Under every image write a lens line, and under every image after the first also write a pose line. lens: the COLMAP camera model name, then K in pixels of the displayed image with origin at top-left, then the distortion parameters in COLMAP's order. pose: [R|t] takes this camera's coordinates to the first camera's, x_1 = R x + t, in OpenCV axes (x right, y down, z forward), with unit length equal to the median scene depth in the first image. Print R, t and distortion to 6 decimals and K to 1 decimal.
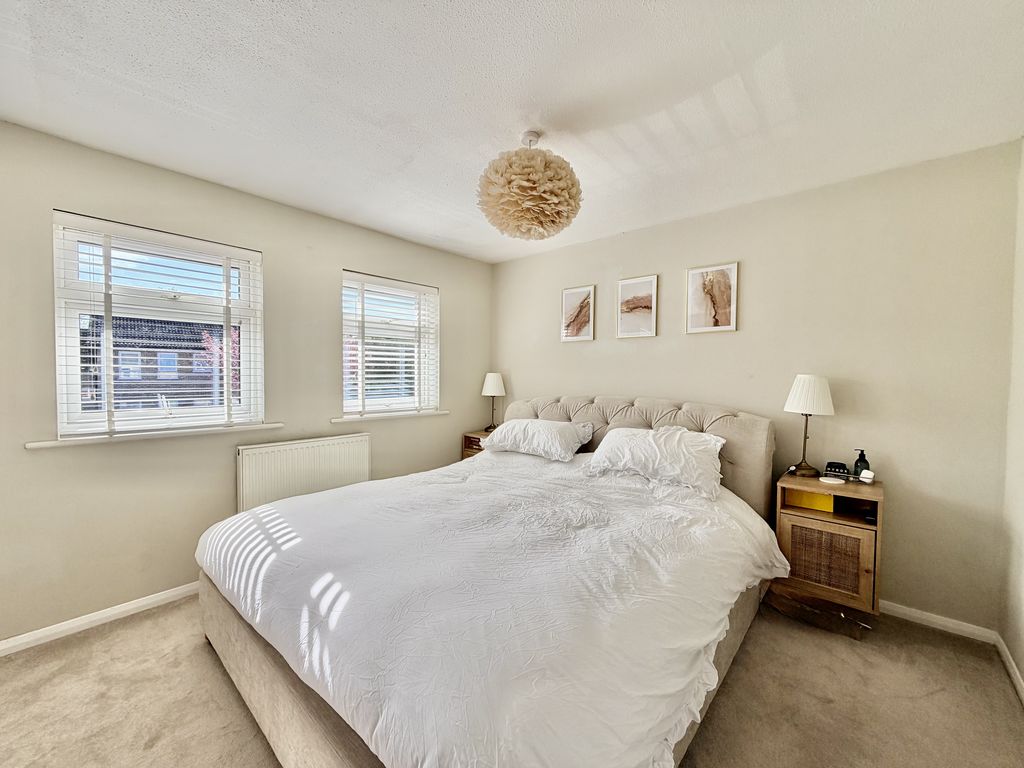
lens RADIAL K [[408.7, 0, 511.0], [0, 408.7, 384.4], [0, 0, 1]] dist [0.000710, -0.000025]
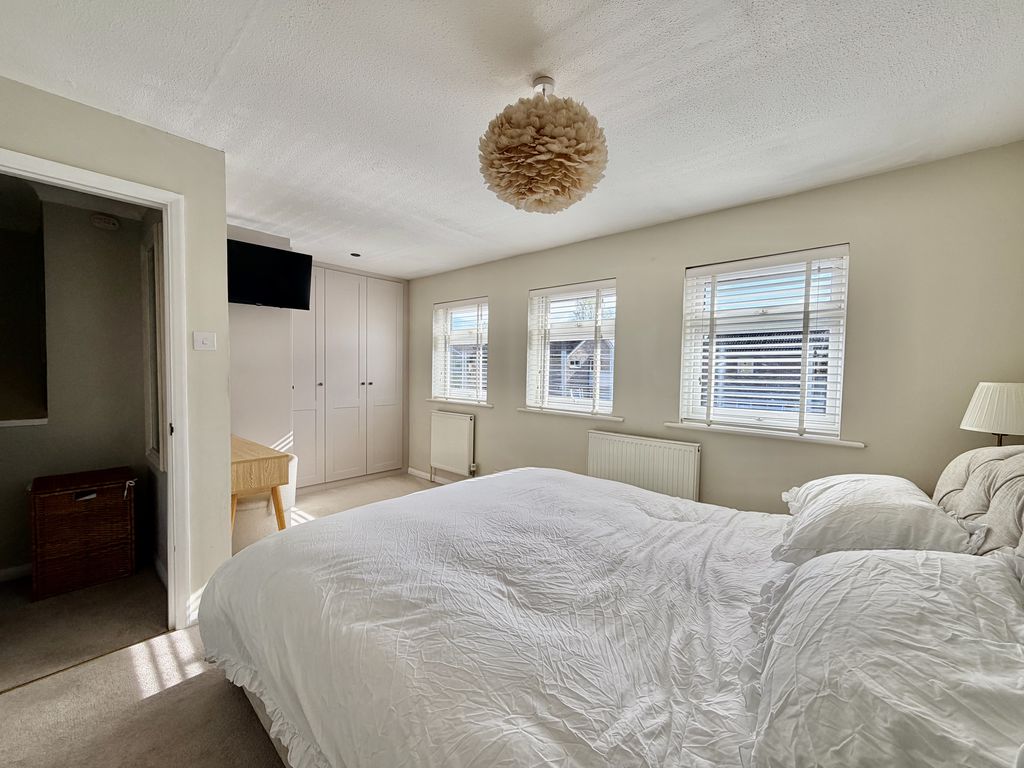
lens RADIAL K [[408.7, 0, 511.0], [0, 408.7, 384.4], [0, 0, 1]] dist [0.000710, -0.000025]
pose [[-0.008598, 0.025813, -0.999630, 0.585225], [-0.047301, 0.998537, 0.026192, -0.017042], [0.998844, 0.047509, -0.007365, 0.646385]]
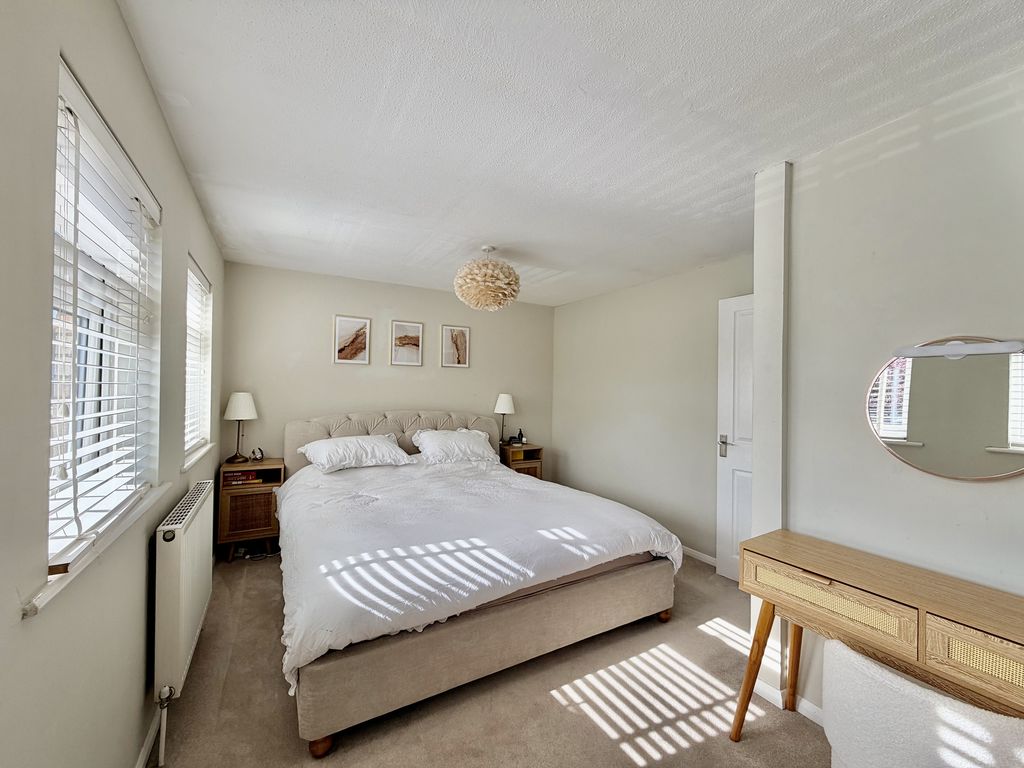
lens RADIAL K [[408.7, 0, 511.0], [0, 408.7, 384.4], [0, 0, 1]] dist [0.000710, -0.000025]
pose [[0.320522, 0.002949, 0.947236, -0.948715], [0.011704, 0.999906, -0.007073, -0.046264], [-0.947169, 0.013353, 0.320458, 0.280620]]
